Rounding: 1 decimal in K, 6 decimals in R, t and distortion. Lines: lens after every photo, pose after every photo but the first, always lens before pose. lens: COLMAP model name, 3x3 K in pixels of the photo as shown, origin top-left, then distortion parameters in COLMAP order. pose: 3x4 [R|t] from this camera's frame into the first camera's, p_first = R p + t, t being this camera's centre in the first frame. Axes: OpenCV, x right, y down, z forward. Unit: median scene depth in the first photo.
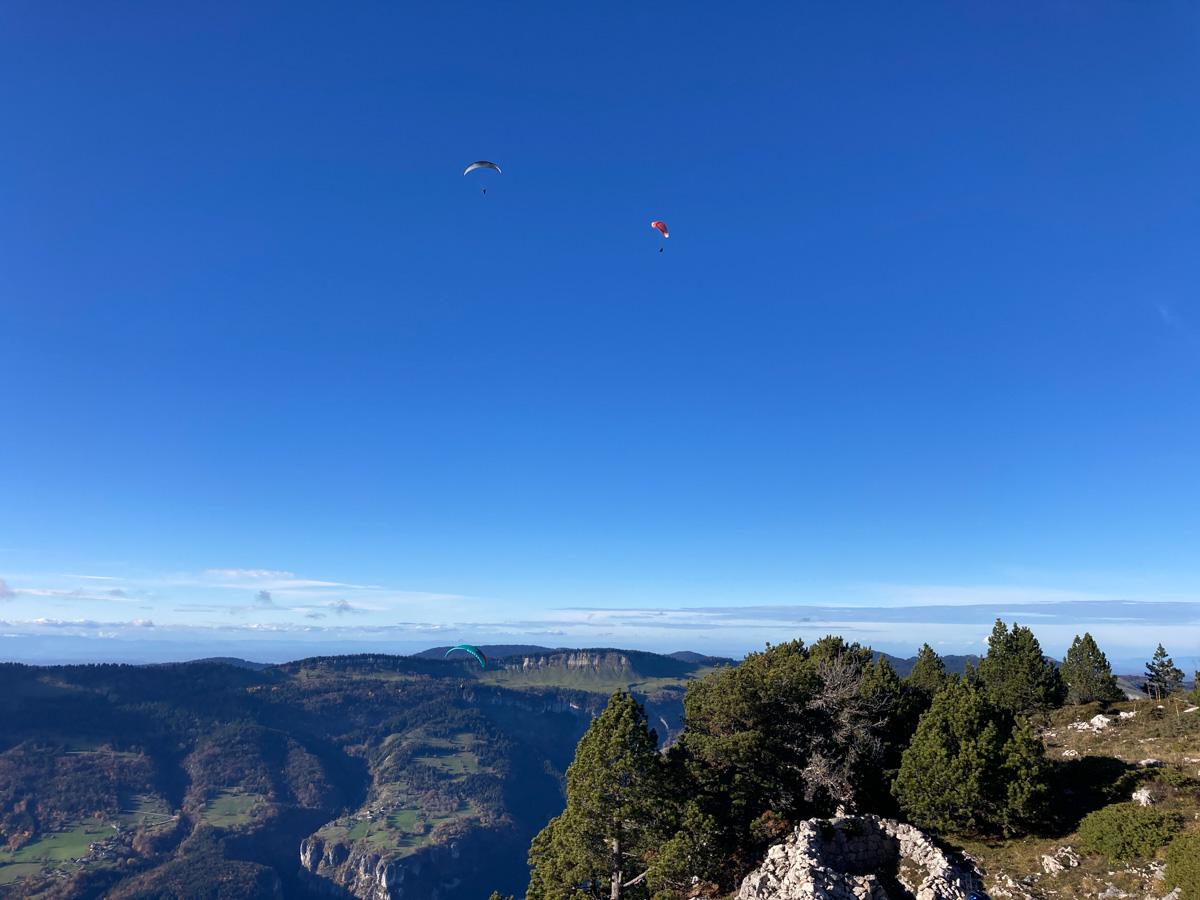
lens RADIAL K [[973.6, 0, 592.7], [0, 973.6, 433.5], [0, 0, 1]] dist [-0.012088, 0.023695]
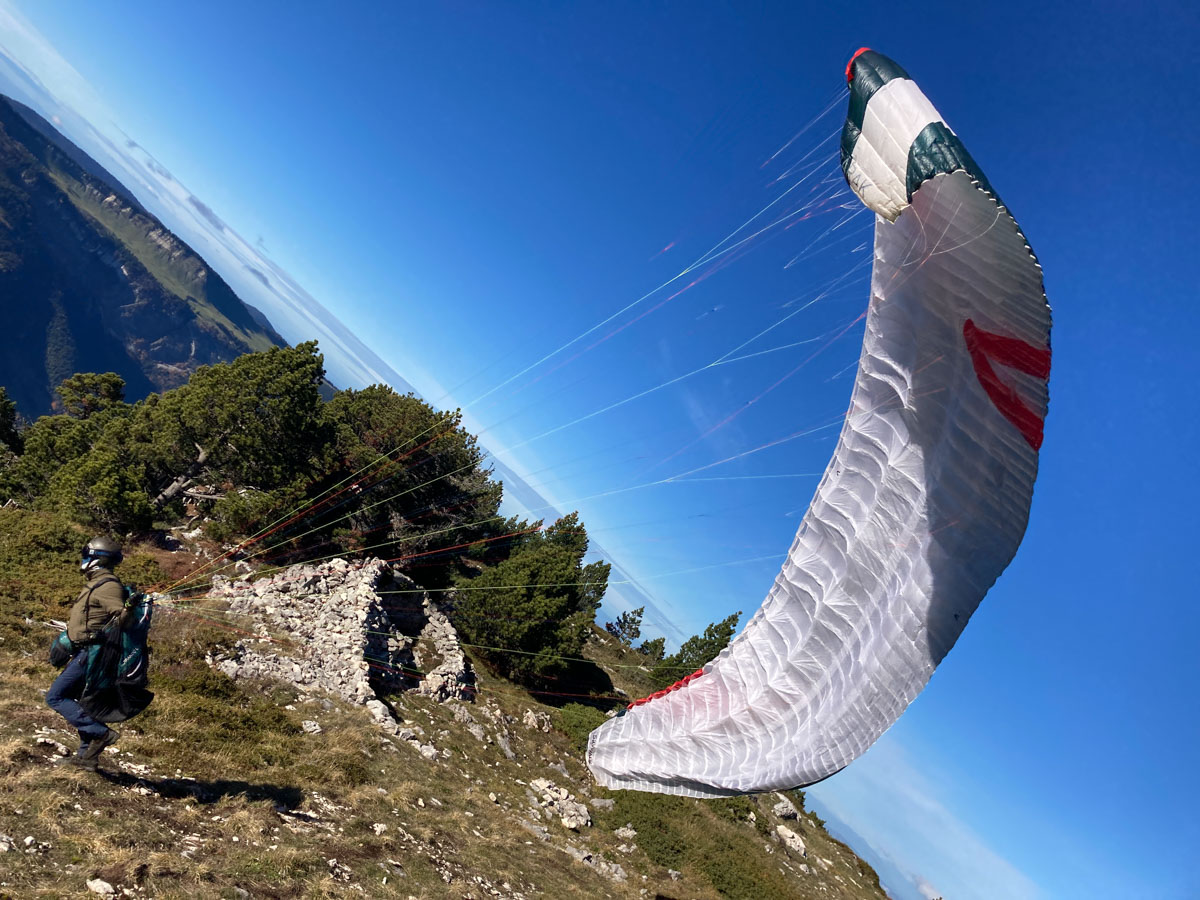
lens RADIAL K [[963.4, 0, 487.7], [0, 963.4, 386.2], [0, 0, 1]] dist [0.000456, -0.002420]
pose [[0.662202, 0.640215, 0.389376, -0.205176], [-0.715011, 0.695318, 0.072754, 0.109858], [-0.224162, -0.326586, 0.918201, 0.096078]]
